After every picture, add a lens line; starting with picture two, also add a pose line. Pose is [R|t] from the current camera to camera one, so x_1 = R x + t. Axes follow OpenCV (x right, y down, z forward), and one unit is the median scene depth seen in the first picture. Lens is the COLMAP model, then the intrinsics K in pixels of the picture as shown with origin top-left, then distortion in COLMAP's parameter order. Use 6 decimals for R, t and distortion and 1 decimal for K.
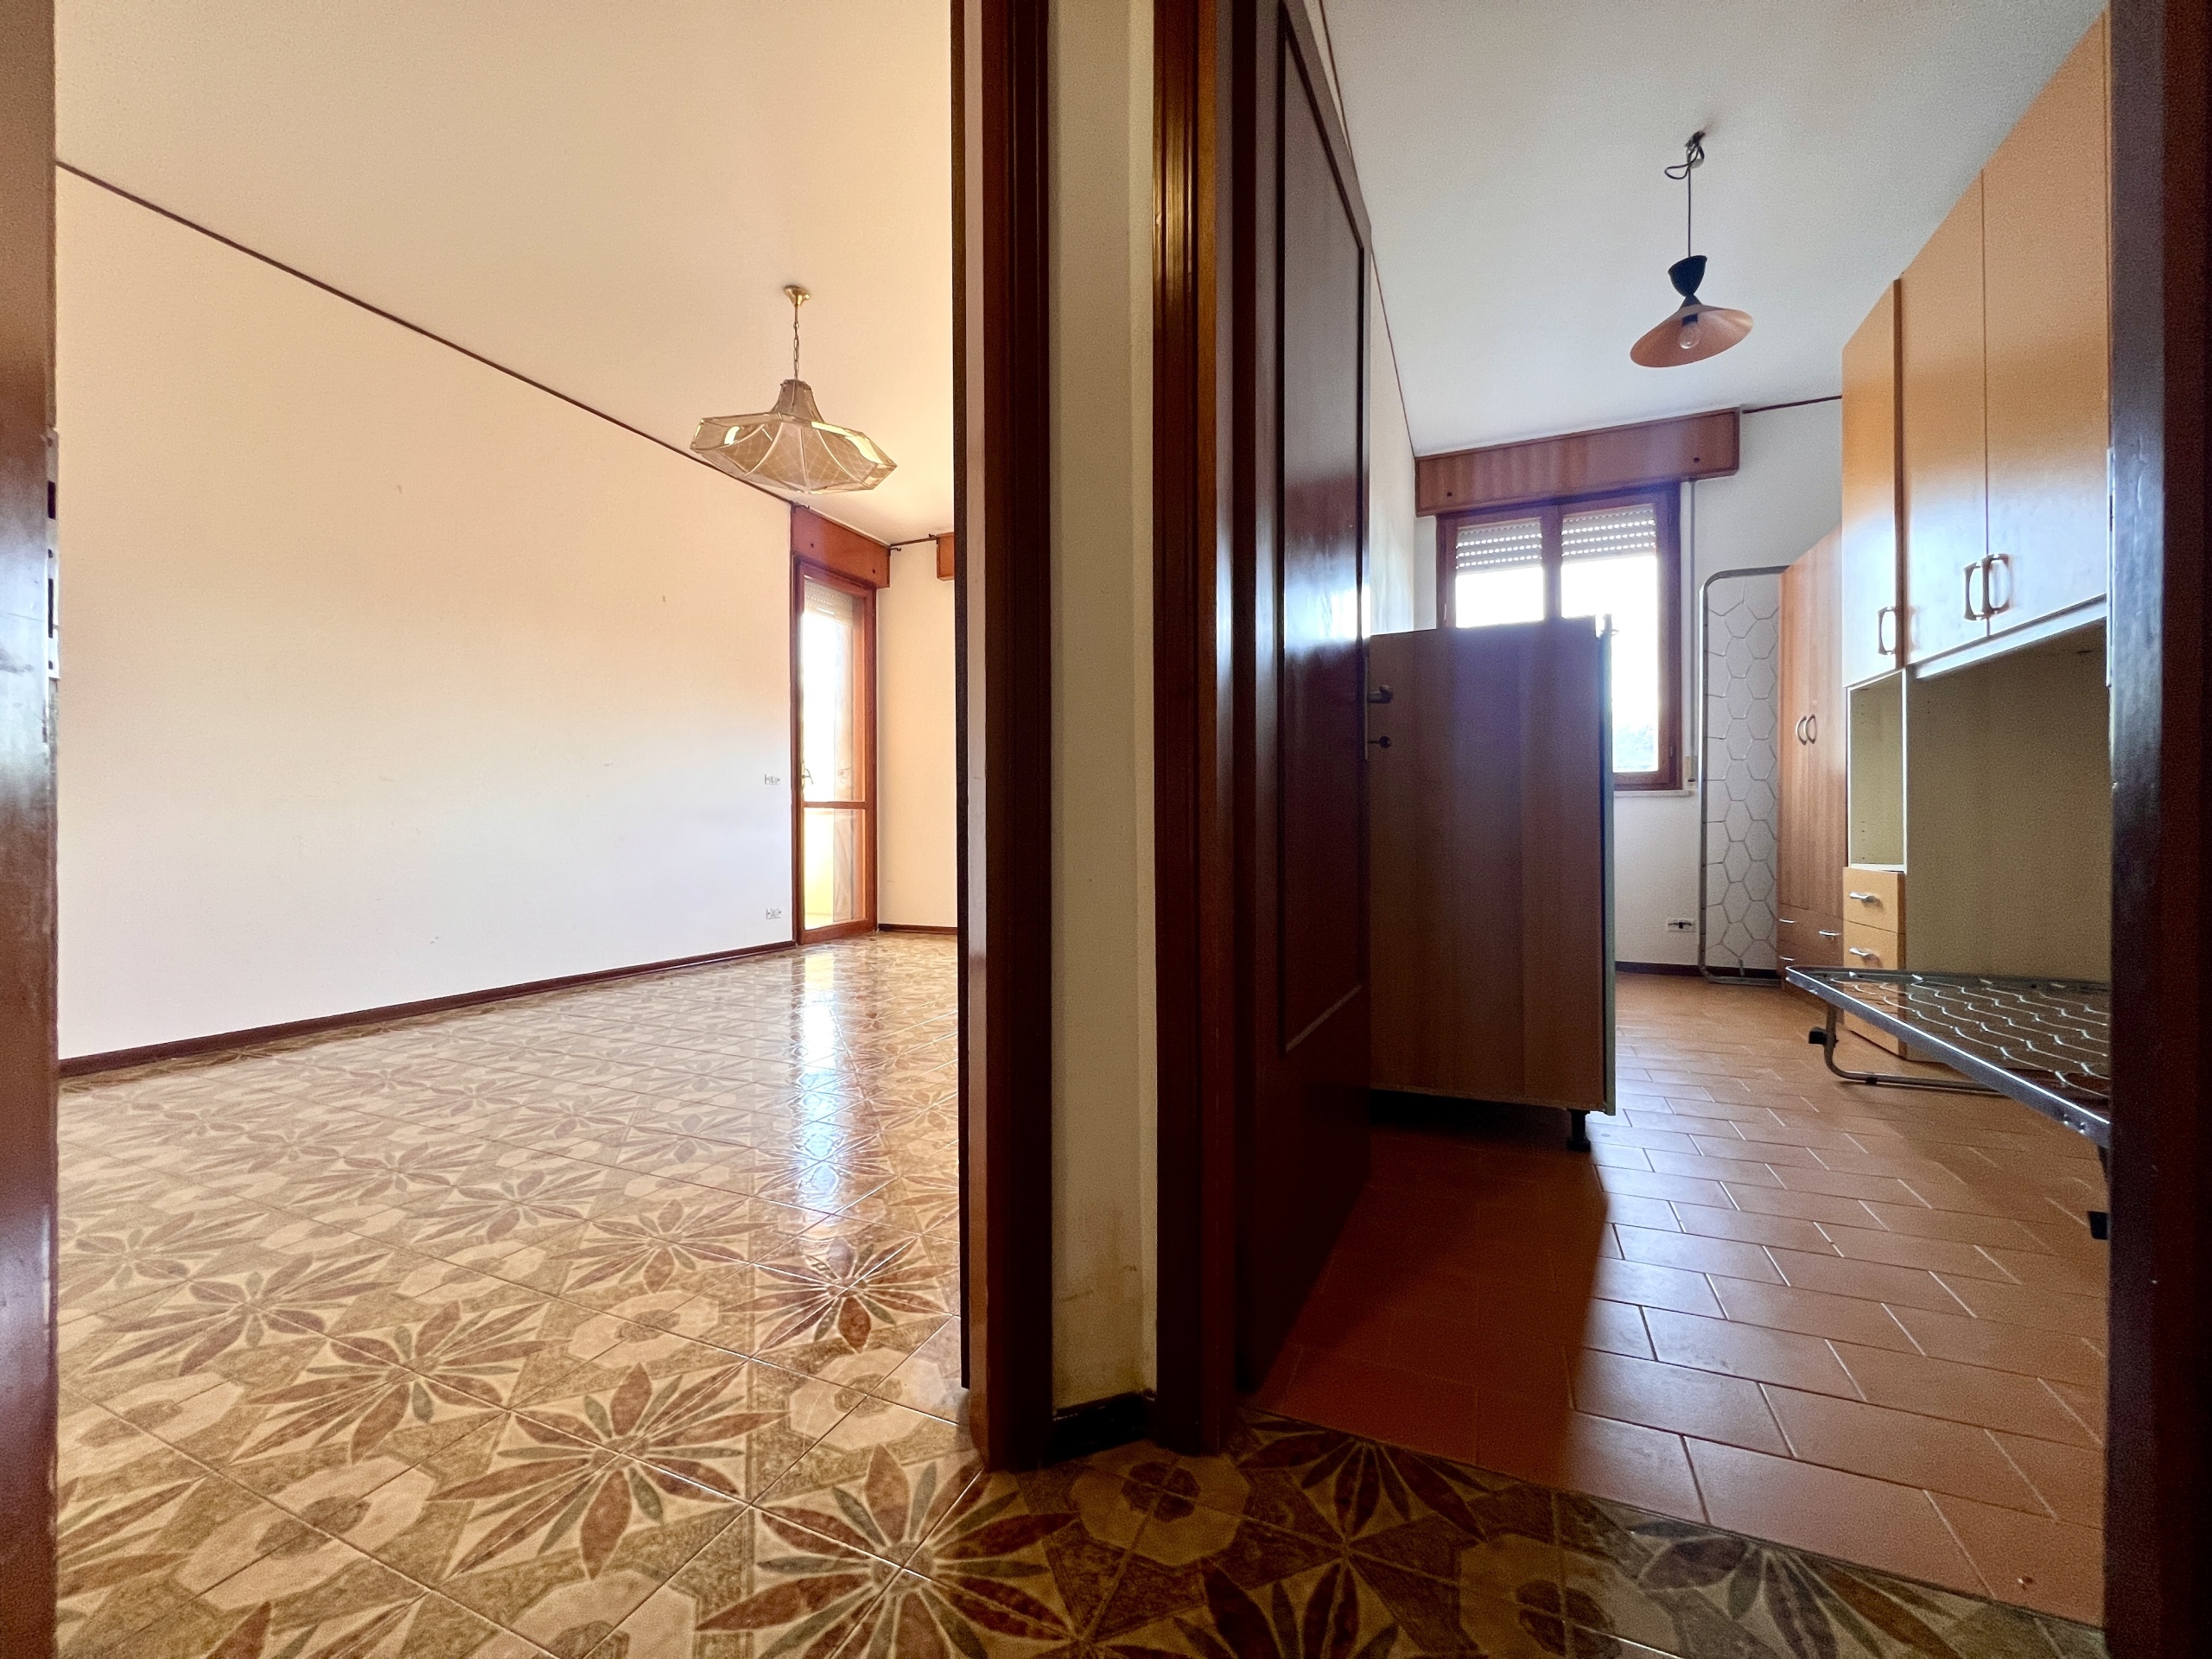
lens RADIAL K [[885.2, 0, 1110.3], [0, 885.2, 827.3], [0, 0, 1]] dist [-0.001252, 0.000215]
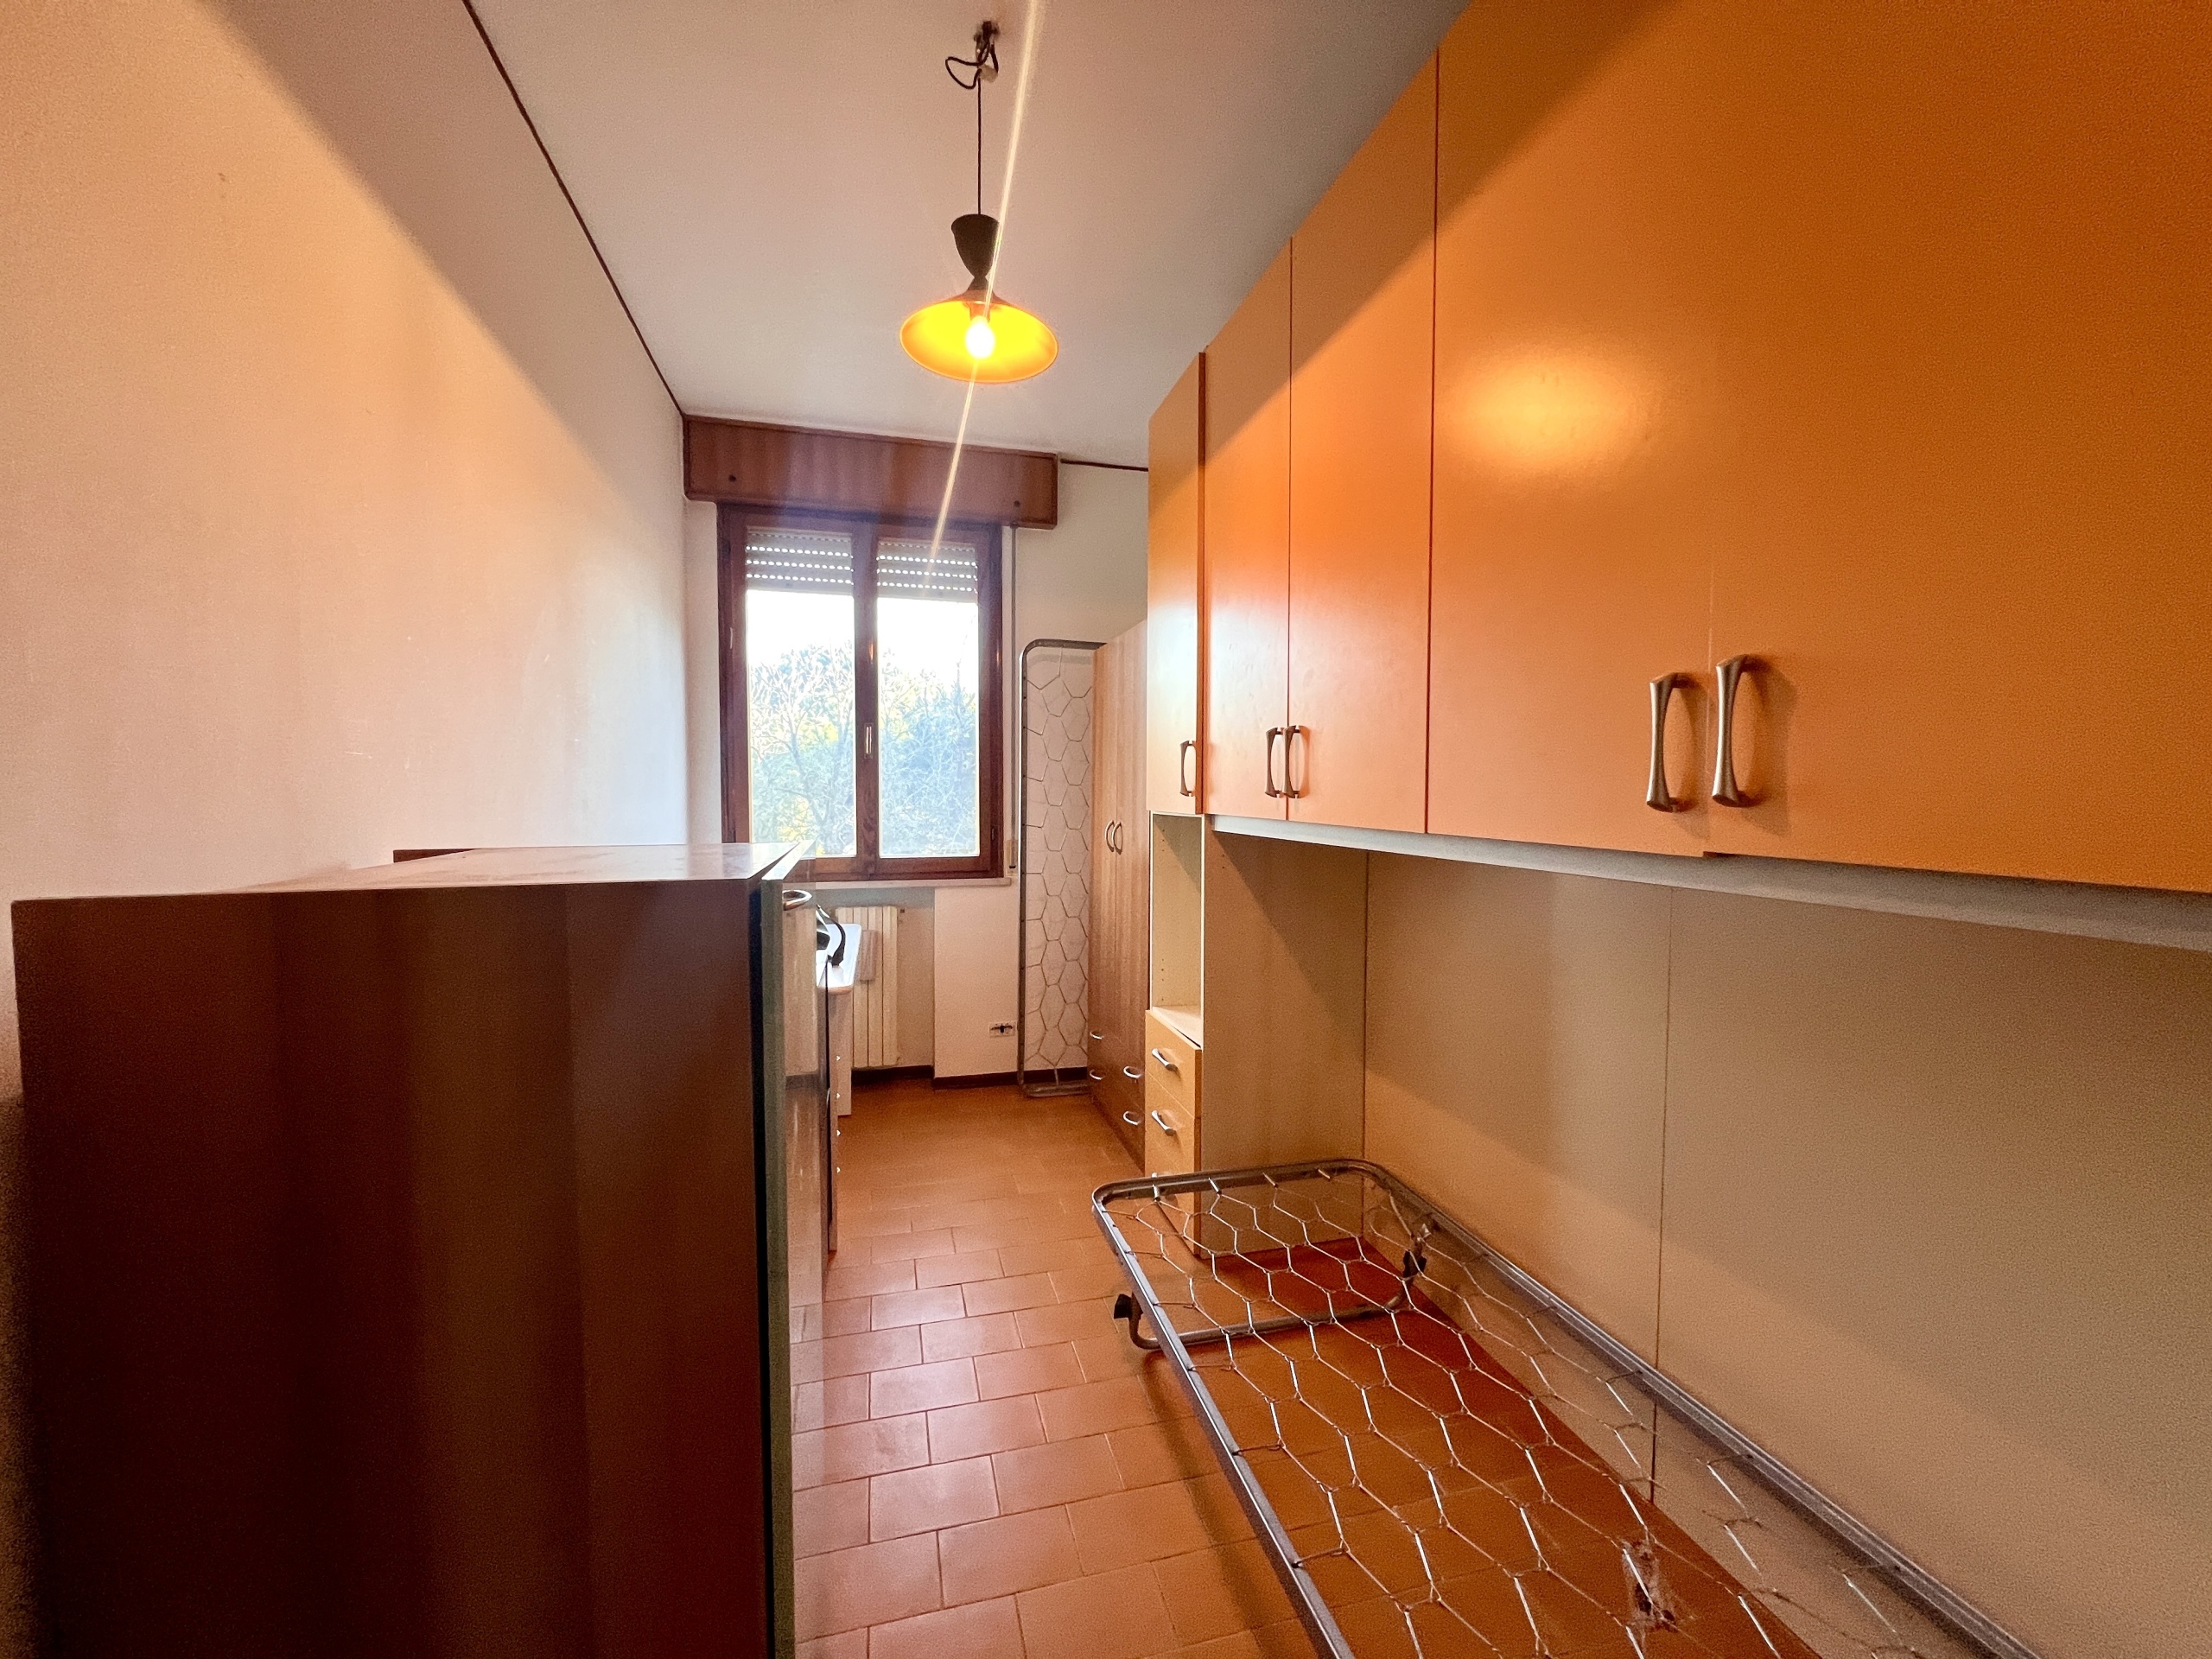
lens RADIAL K [[885.2, 0, 1110.3], [0, 885.2, 827.3], [0, 0, 1]] dist [-0.001252, 0.000215]
pose [[0.788271, -0.018428, 0.615053, 0.197889], [-0.005566, 0.999297, 0.037075, -0.132974], [-0.615303, -0.032648, 0.787614, 0.251852]]
